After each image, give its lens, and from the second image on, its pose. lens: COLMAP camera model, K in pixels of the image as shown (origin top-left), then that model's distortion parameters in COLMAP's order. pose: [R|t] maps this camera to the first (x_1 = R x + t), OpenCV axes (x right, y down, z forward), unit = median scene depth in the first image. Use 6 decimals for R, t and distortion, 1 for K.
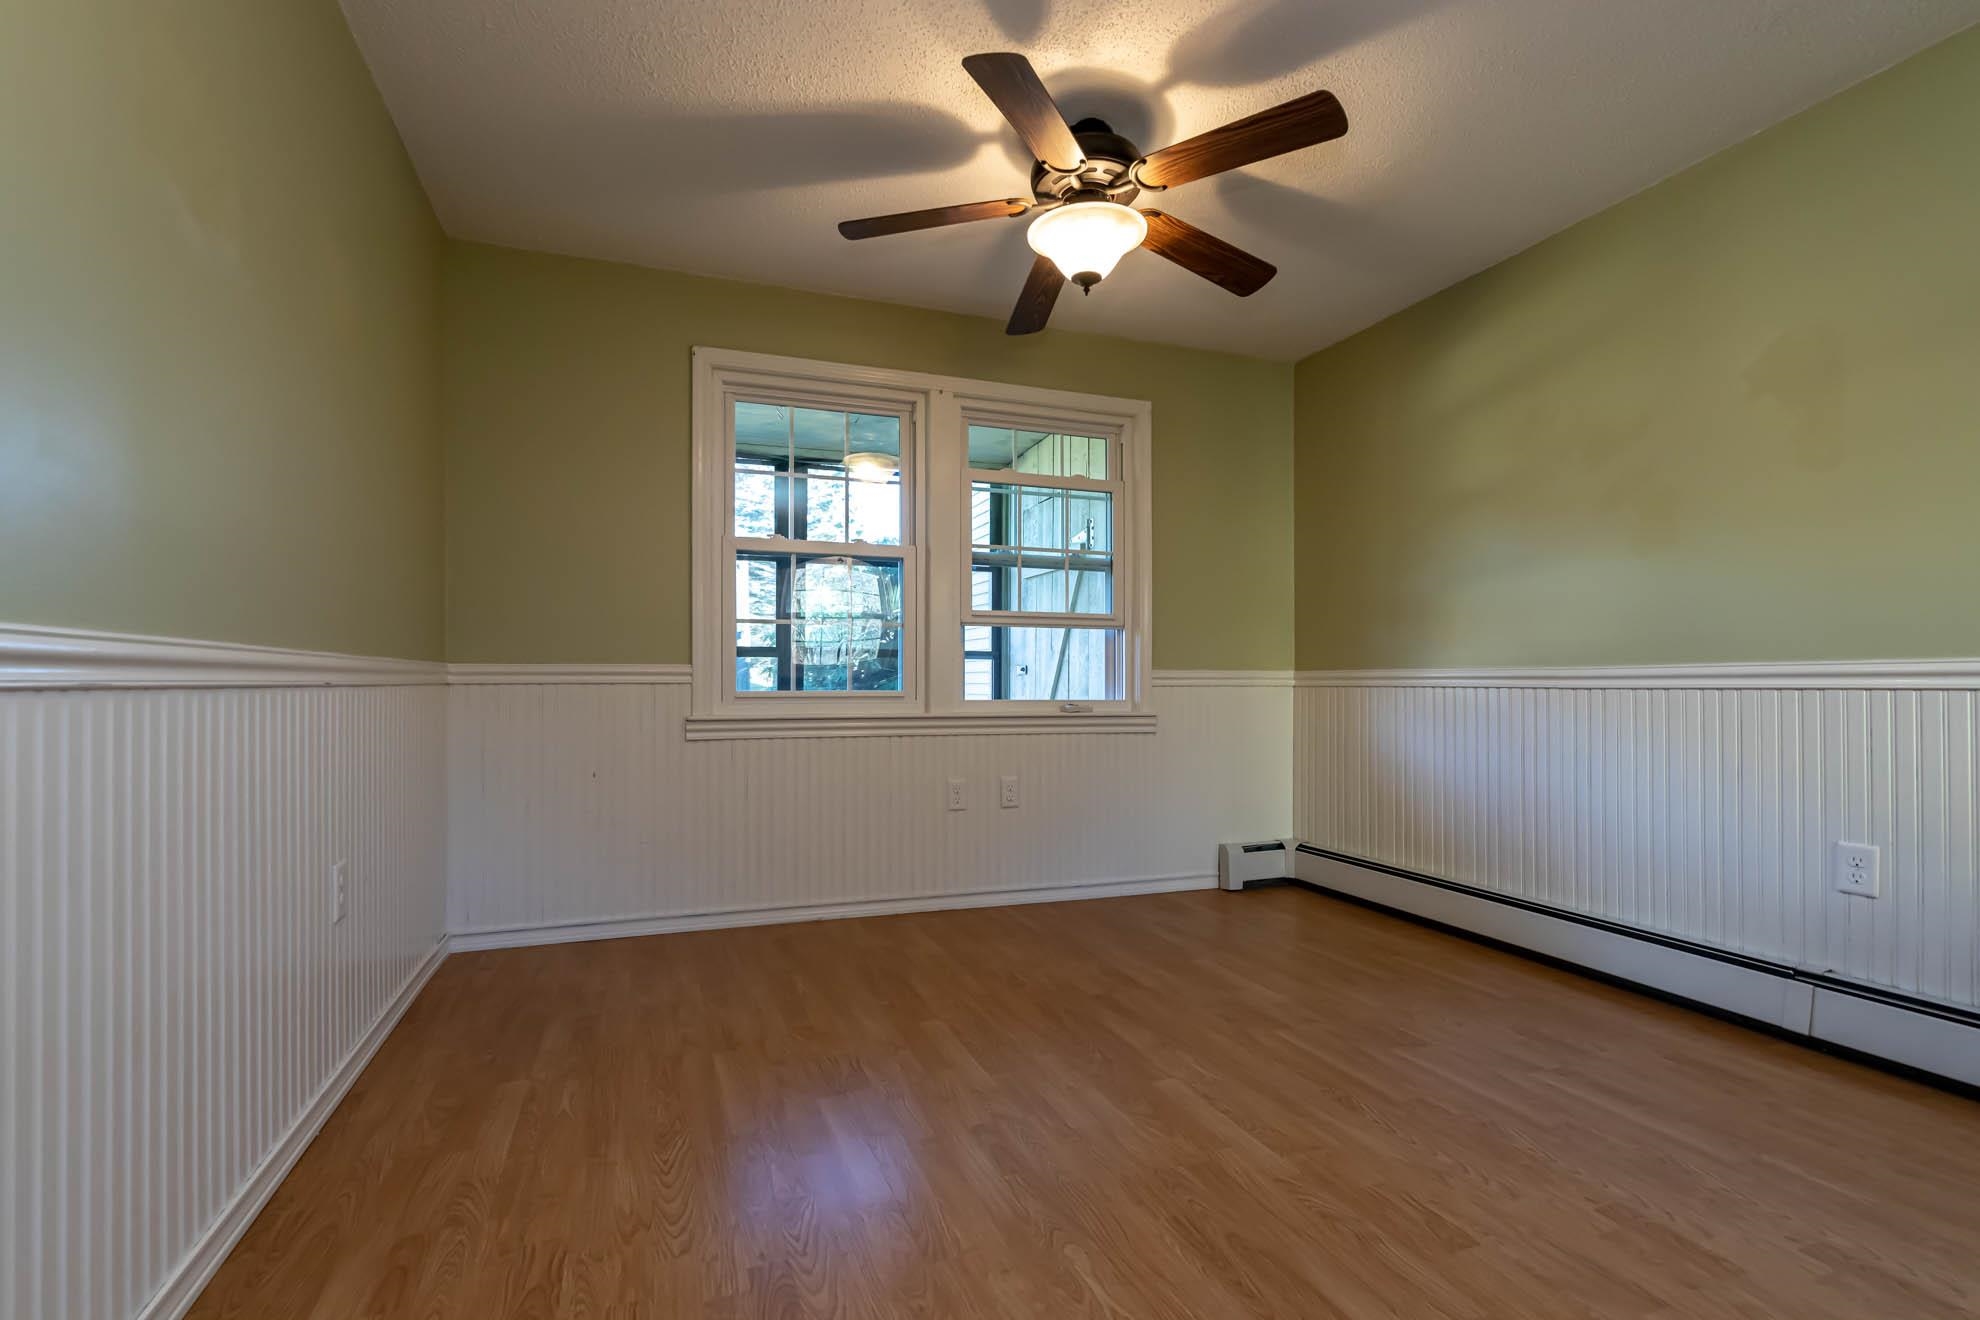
lens RADIAL K [[902.4, 0, 984.4], [0, 902.4, 688.0], [0, 0, 1]] dist [0.000377, -0.000042]
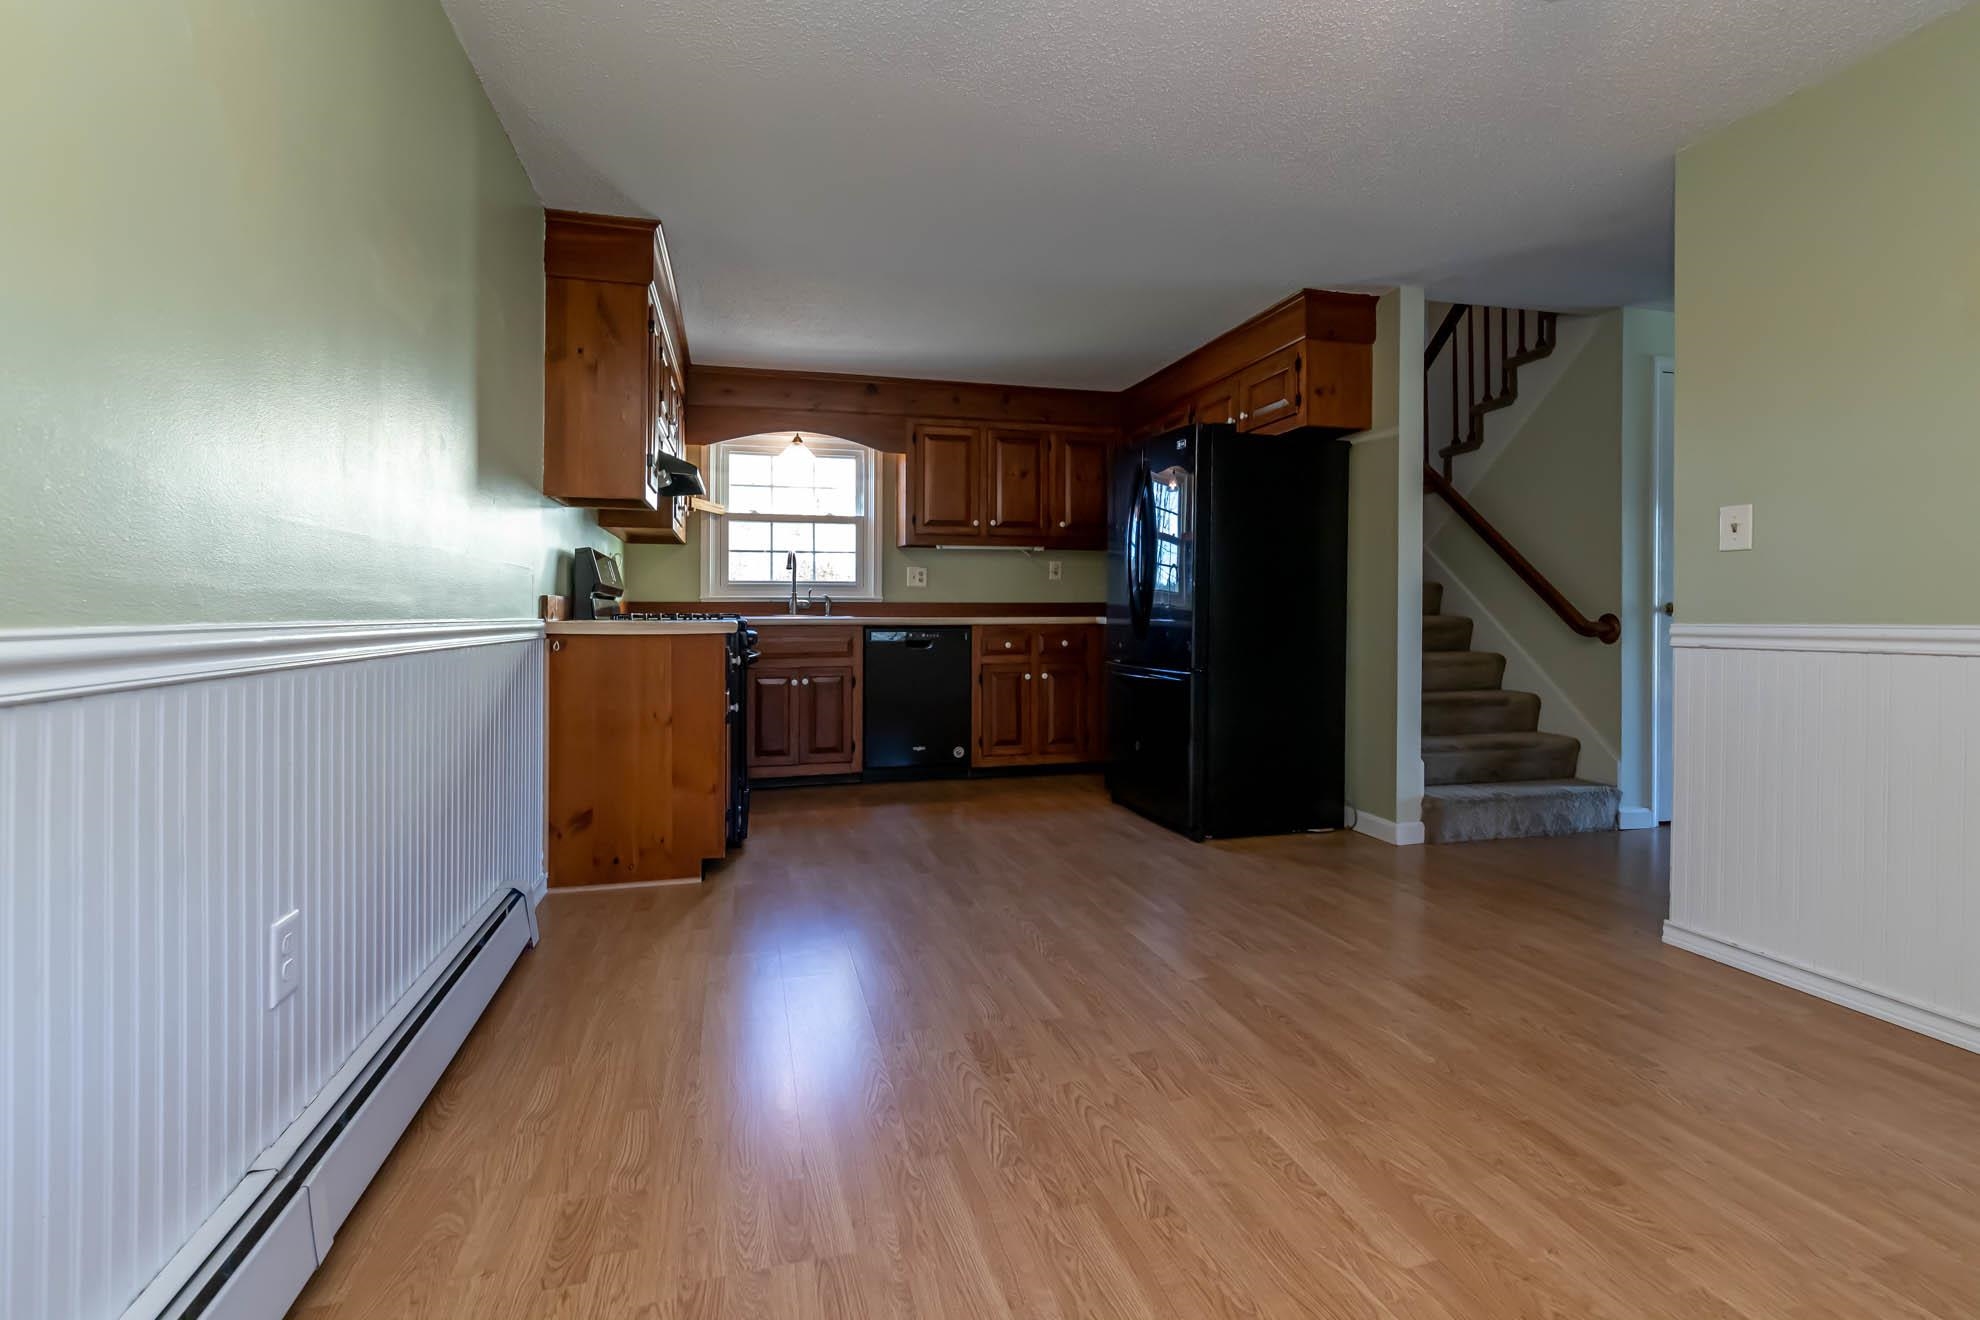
lens RADIAL K [[875.6, 0, 963.9], [0, 875.6, 614.4], [0, 0, 1]] dist [-0.001571, -0.000183]
pose [[-0.994550, -0.006938, 0.104031, 0.544086], [-0.006544, 0.999970, 0.004133, -0.056191], [-0.104057, 0.003429, -0.994565, 1.940567]]
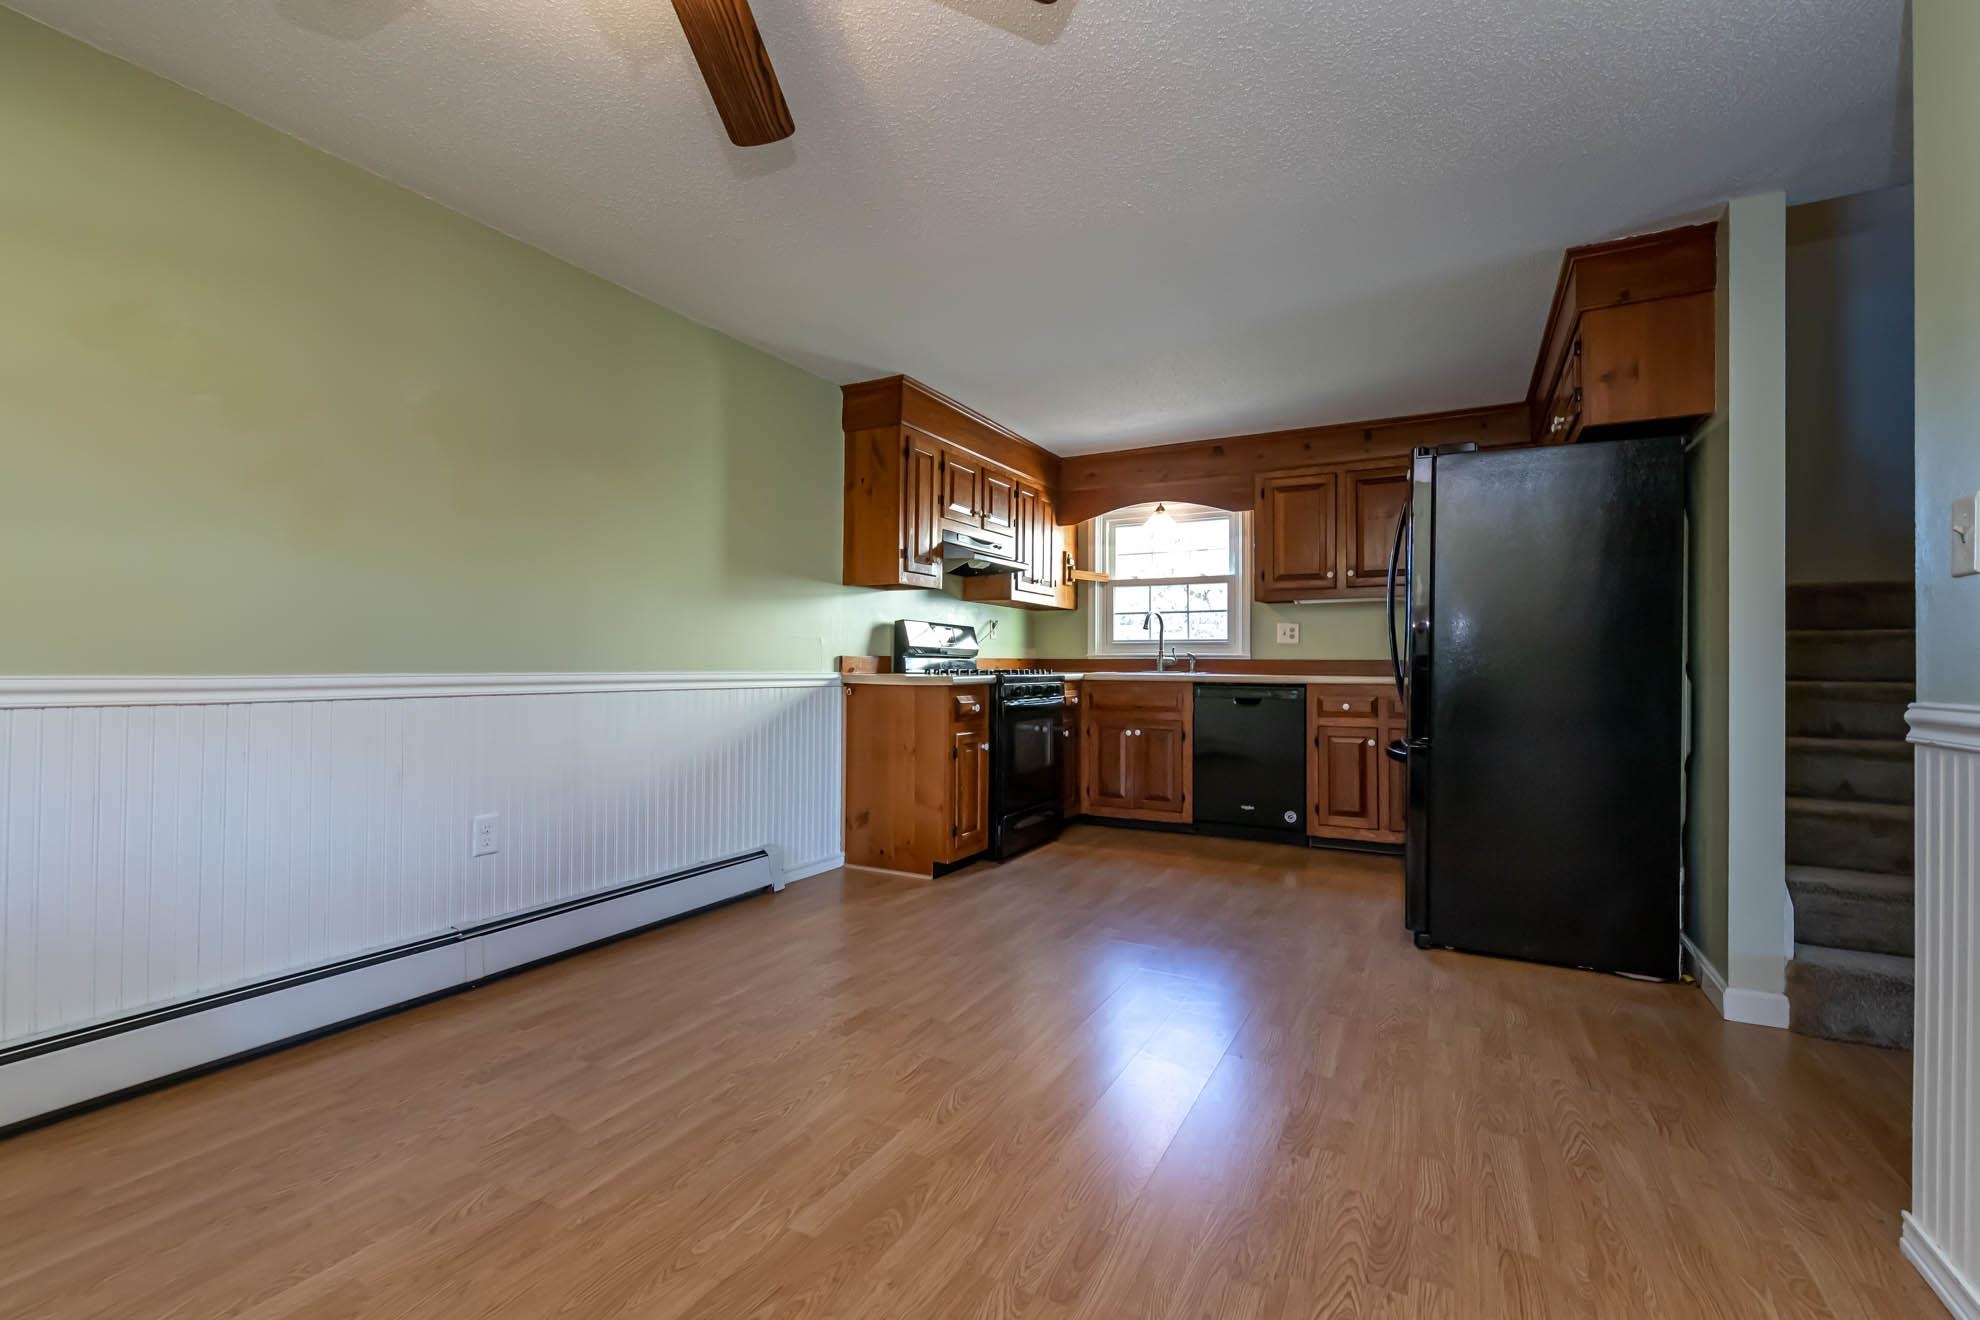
lens RADIAL K [[861.3, 0, 980.9], [0, 861.3, 652.1], [0, 0, 1]] dist [0.000697, -0.000225]
pose [[-0.654654, 0.000150, 0.755928, -0.543047], [-0.010259, 0.999906, -0.009083, -0.073565], [-0.755859, -0.013701, -0.654591, 1.592460]]
